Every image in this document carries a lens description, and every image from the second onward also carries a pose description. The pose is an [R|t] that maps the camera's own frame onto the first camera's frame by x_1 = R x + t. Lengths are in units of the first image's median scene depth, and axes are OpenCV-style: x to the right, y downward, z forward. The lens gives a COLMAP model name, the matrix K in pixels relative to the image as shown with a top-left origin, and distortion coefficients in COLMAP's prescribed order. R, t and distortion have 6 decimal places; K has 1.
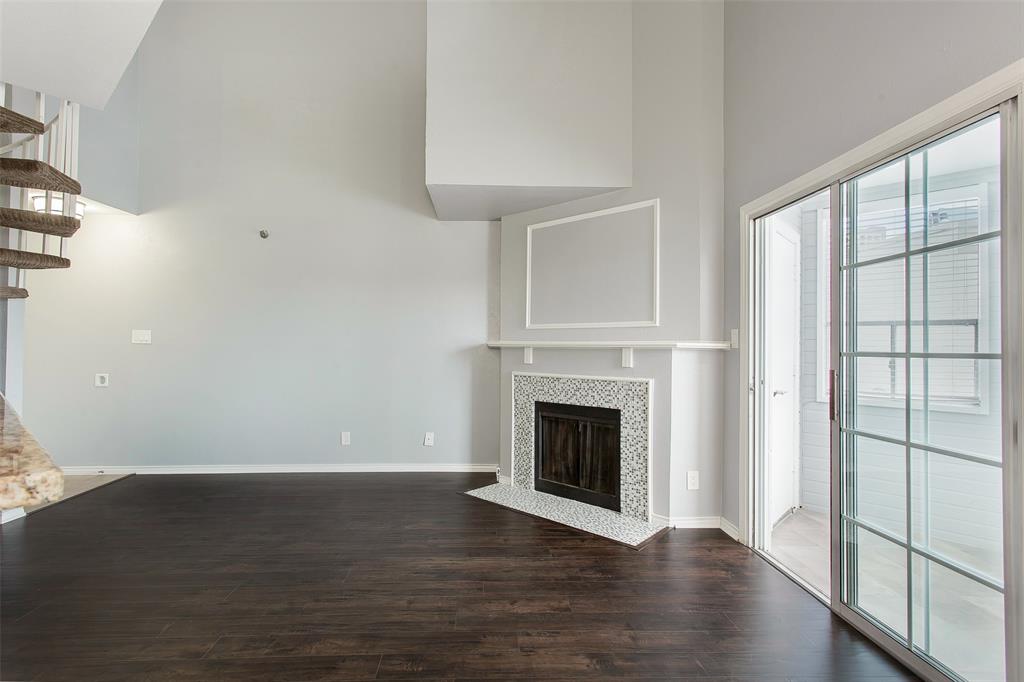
lens RADIAL K [[490.6, 0, 495.7], [0, 490.6, 338.5], [0, 0, 1]] dist [0.001752, 0.001743]
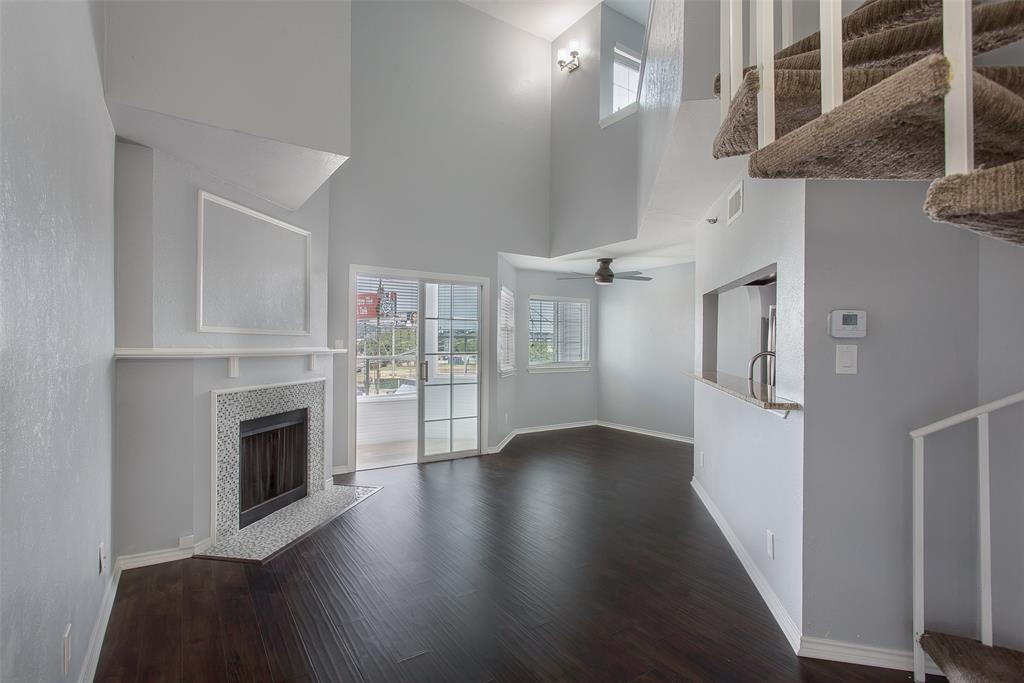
lens RADIAL K [[490.6, 0, 511.5], [0, 490.6, 340.4], [0, 0, 1]] dist [0.001752, 0.001743]
pose [[-0.538211, -0.003839, 0.842802, -0.951688], [-0.025278, 0.999613, -0.011589, -0.011971], [-0.842431, -0.027542, -0.538099, 1.181056]]
